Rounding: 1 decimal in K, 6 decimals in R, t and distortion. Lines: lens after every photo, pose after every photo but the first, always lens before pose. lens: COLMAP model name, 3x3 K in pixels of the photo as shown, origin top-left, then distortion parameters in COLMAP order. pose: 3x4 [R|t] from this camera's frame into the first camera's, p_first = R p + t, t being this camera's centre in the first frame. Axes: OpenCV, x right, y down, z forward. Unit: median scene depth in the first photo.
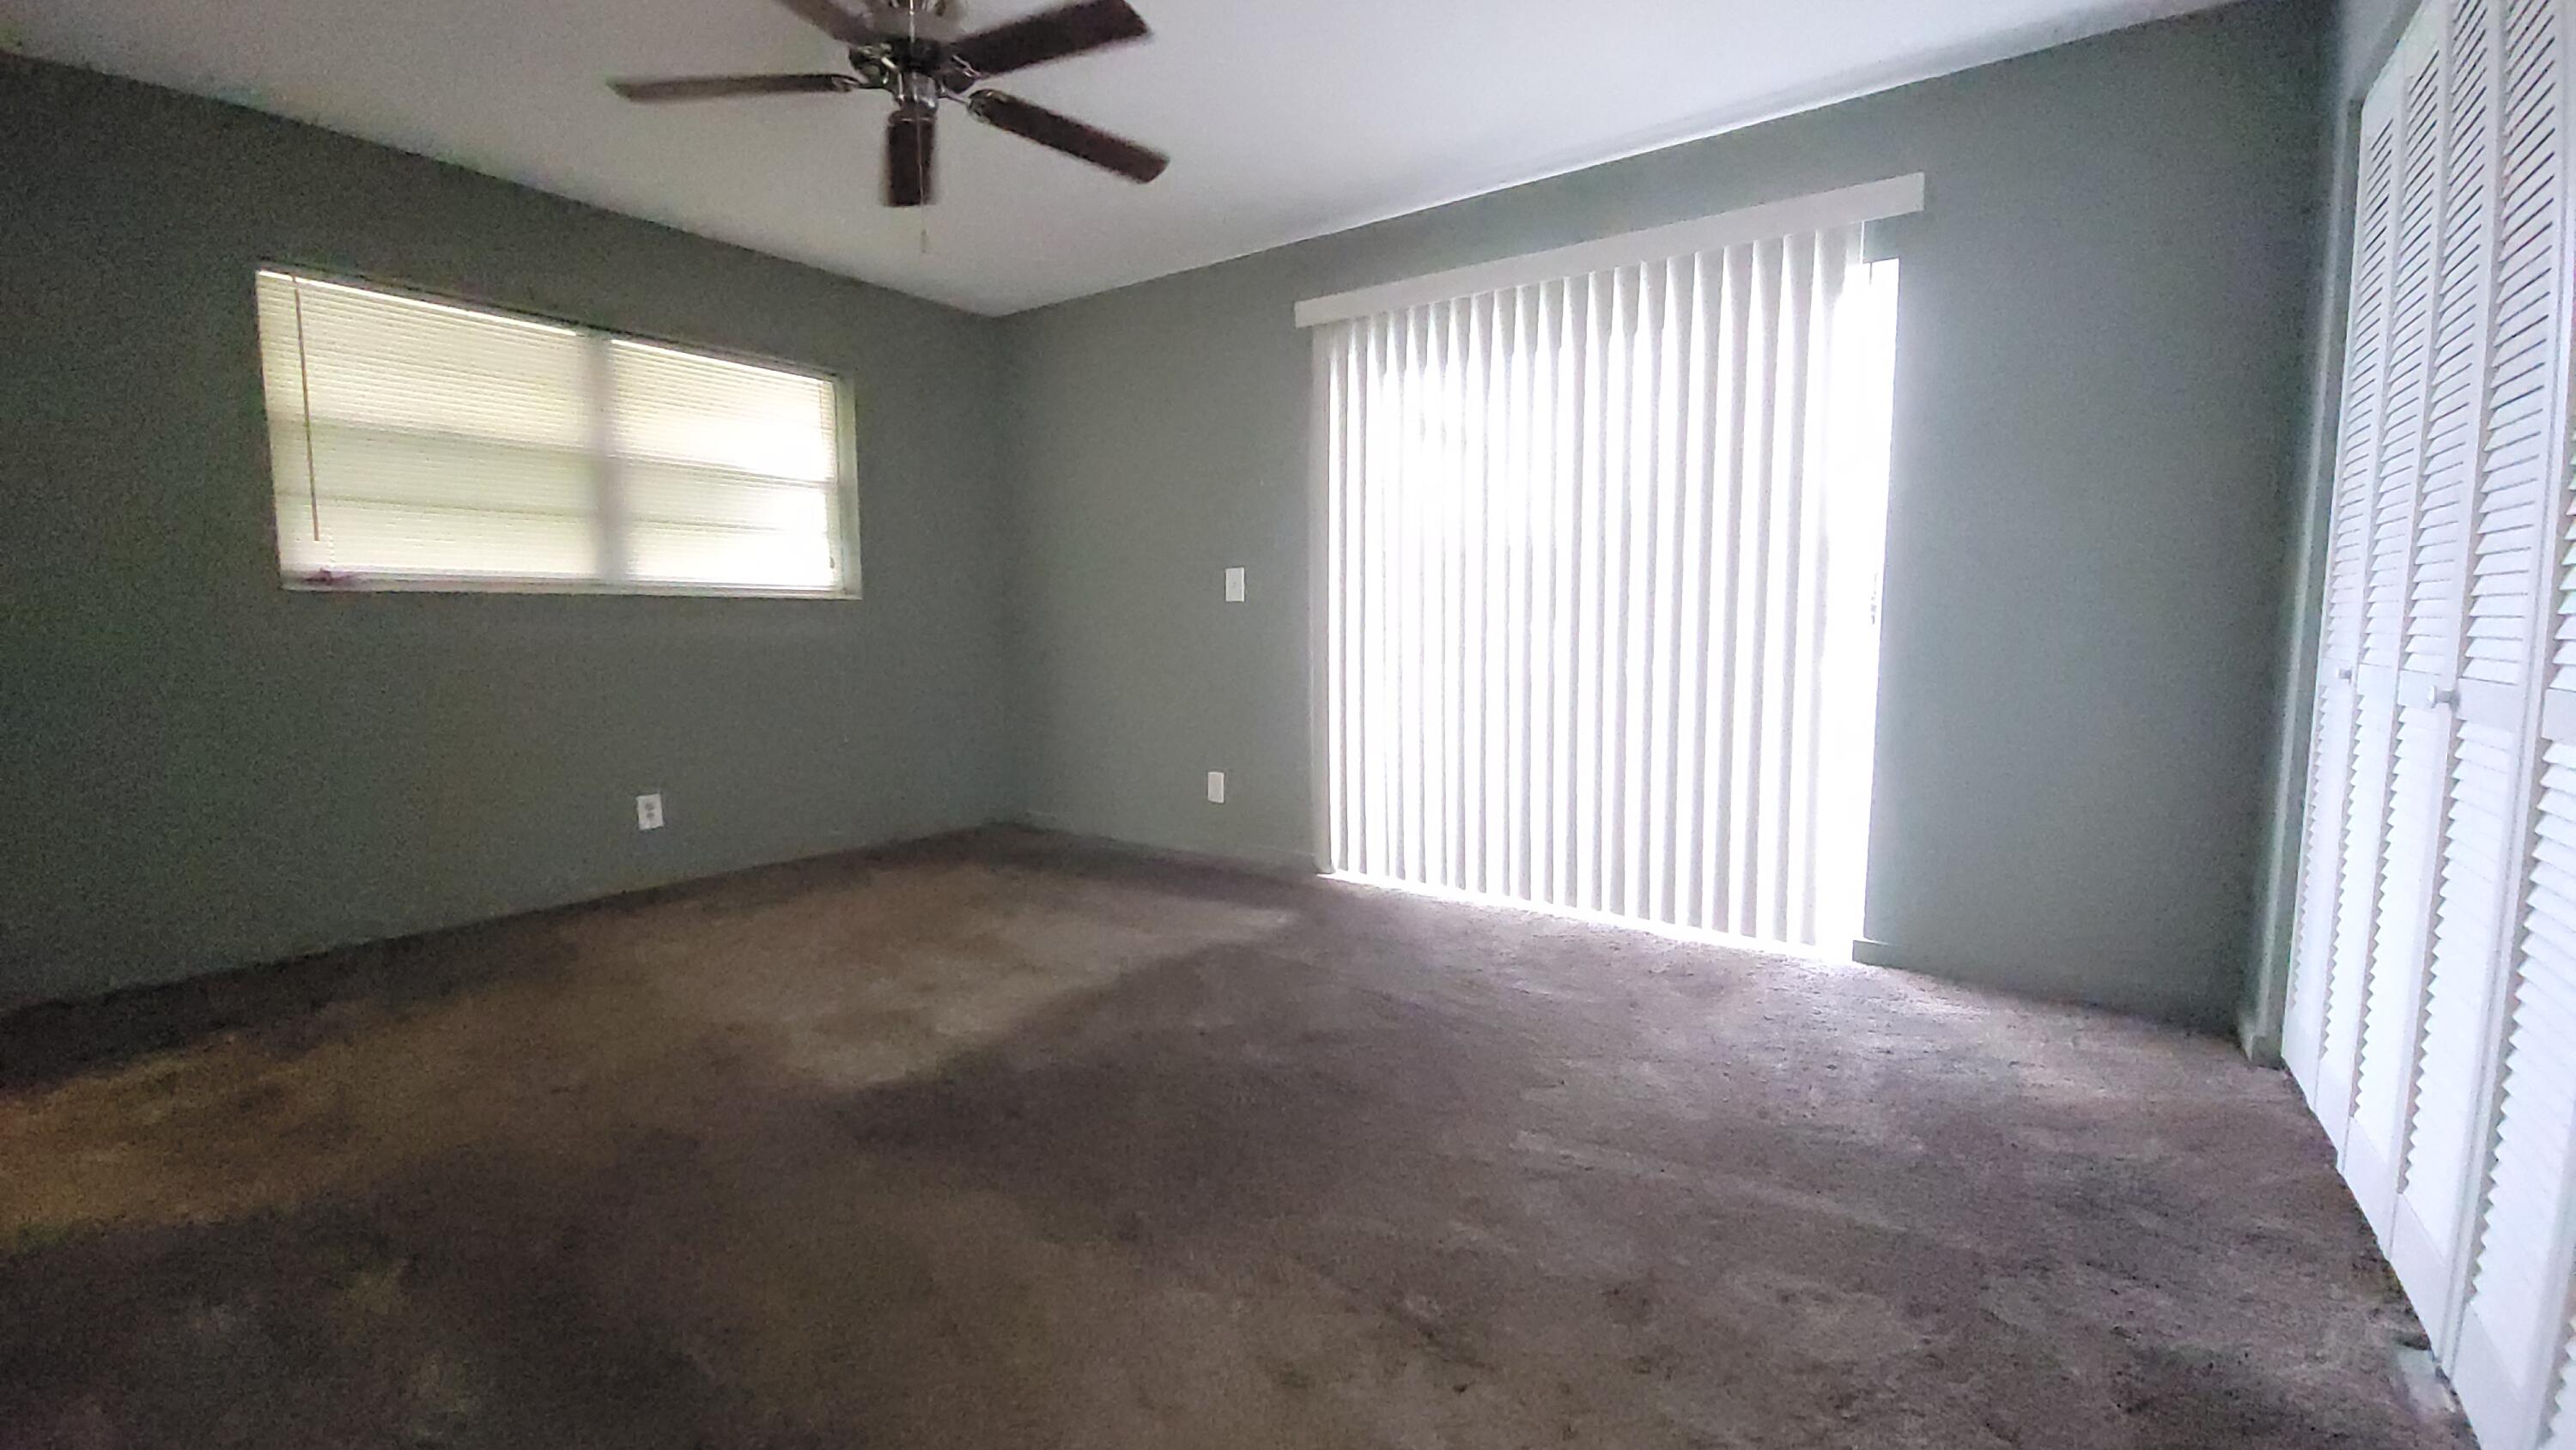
lens RADIAL K [[1046.3, 0, 1284.2], [0, 1046.3, 723.0], [0, 0, 1]] dist [0.000759, -0.003695]
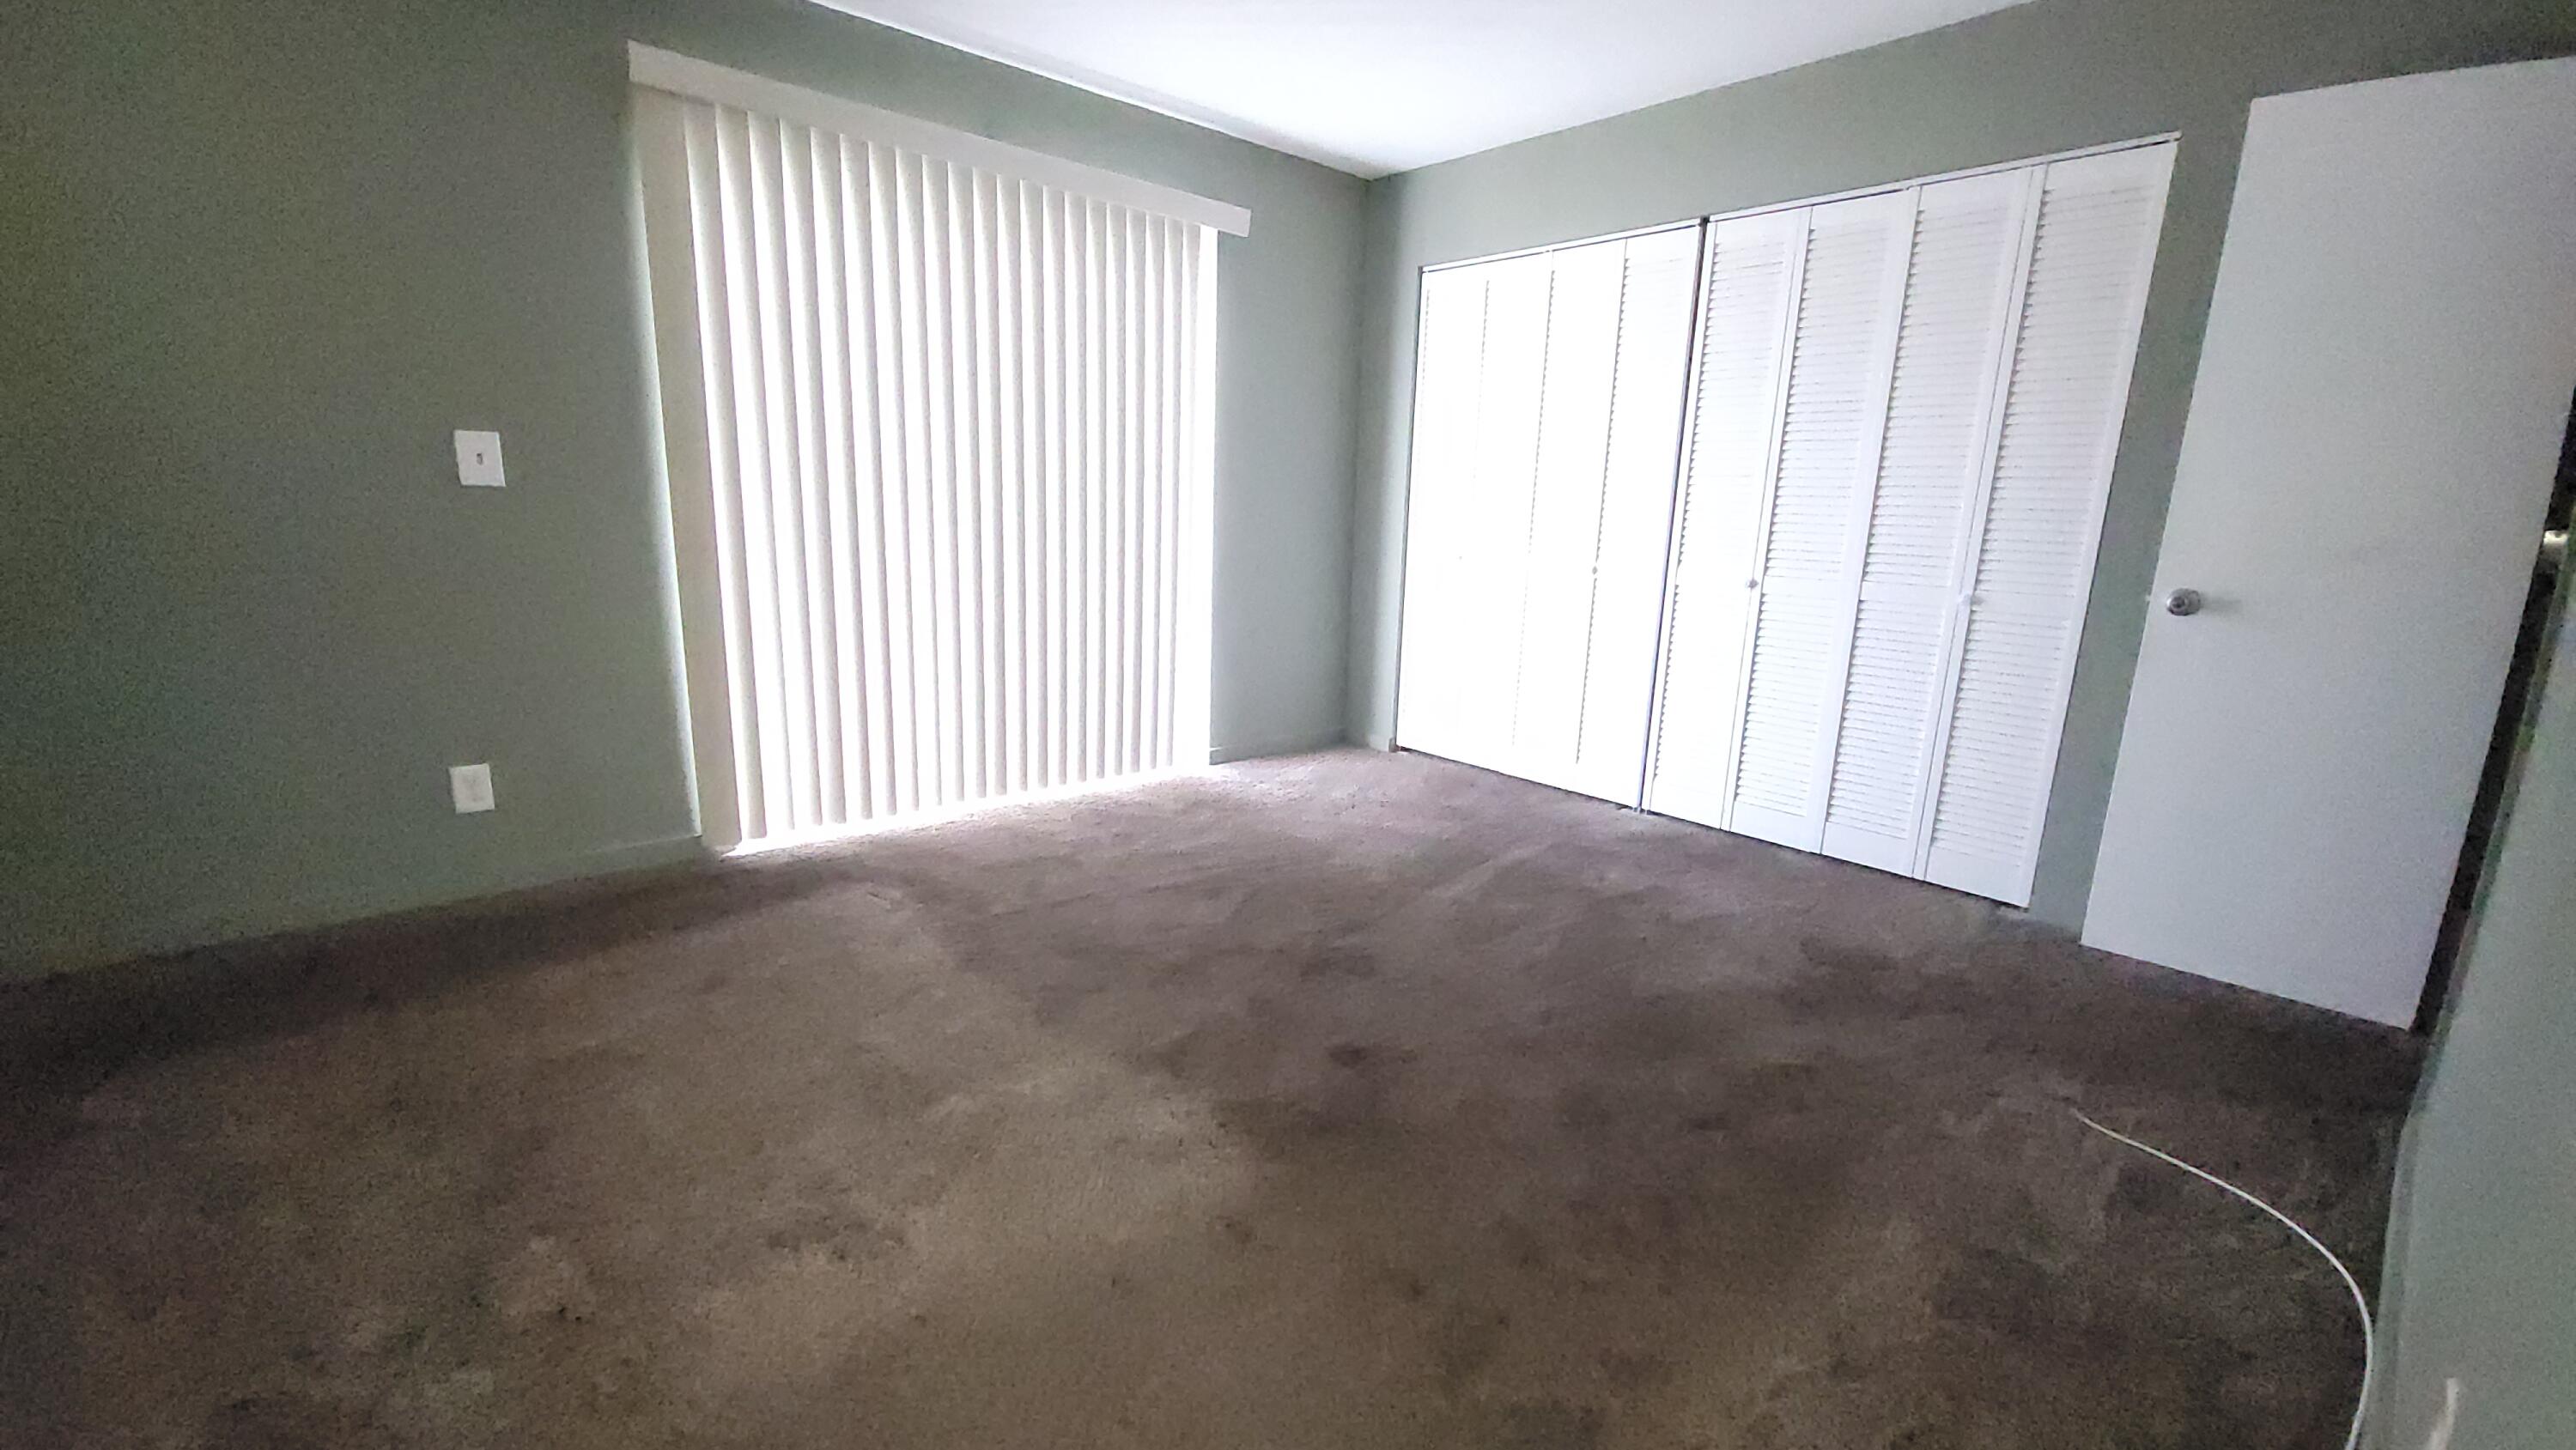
lens RADIAL K [[1046.3, 0, 1284.2], [0, 1046.3, 723.0], [0, 0, 1]] dist [0.000759, -0.003695]
pose [[0.226705, -0.191520, 0.954947, -0.766304], [0.066850, 0.981223, 0.180920, -0.080614], [-0.971667, 0.022822, 0.235252, 0.549752]]
